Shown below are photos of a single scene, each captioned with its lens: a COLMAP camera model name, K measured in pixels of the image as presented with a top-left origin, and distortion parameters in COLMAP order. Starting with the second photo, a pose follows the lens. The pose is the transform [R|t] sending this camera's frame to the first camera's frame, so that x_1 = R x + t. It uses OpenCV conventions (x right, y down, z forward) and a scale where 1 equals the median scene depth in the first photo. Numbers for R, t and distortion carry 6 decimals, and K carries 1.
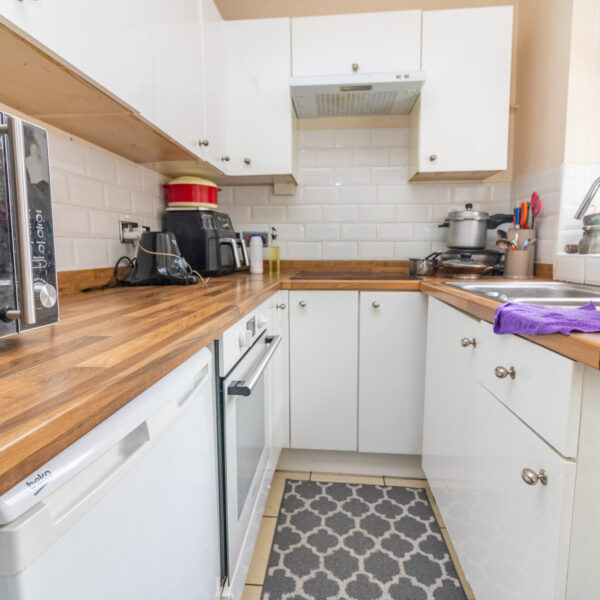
lens RADIAL K [[401.0, 0, 302.9], [0, 401.0, 294.9], [0, 0, 1]] dist [0.004087, 0.001008]
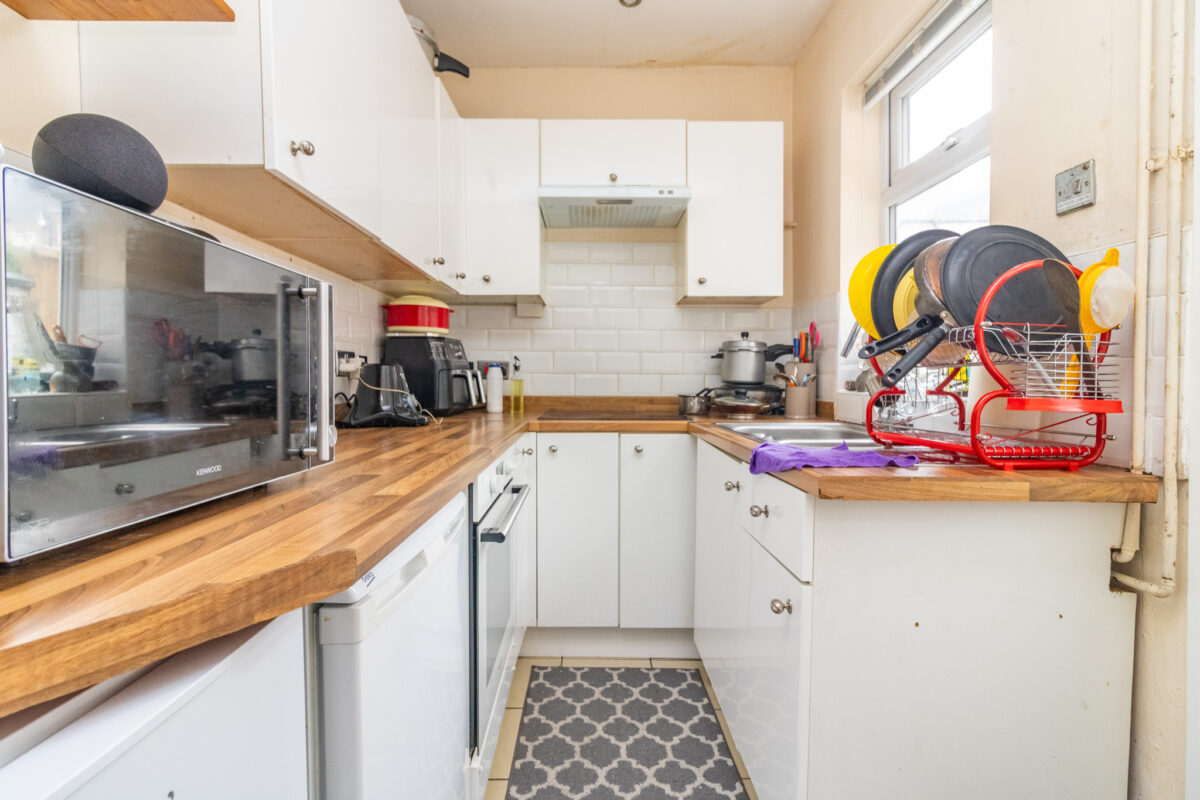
lens RADIAL K [[567.0, 0, 604.5], [0, 567.0, 395.1], [0, 0, 1]] dist [0.005641, -0.000028]
pose [[0.994259, 0.003508, 0.106940, -0.021663], [0.005139, 0.996743, -0.080478, 0.006614], [-0.106874, 0.080565, 0.991003, -0.207040]]
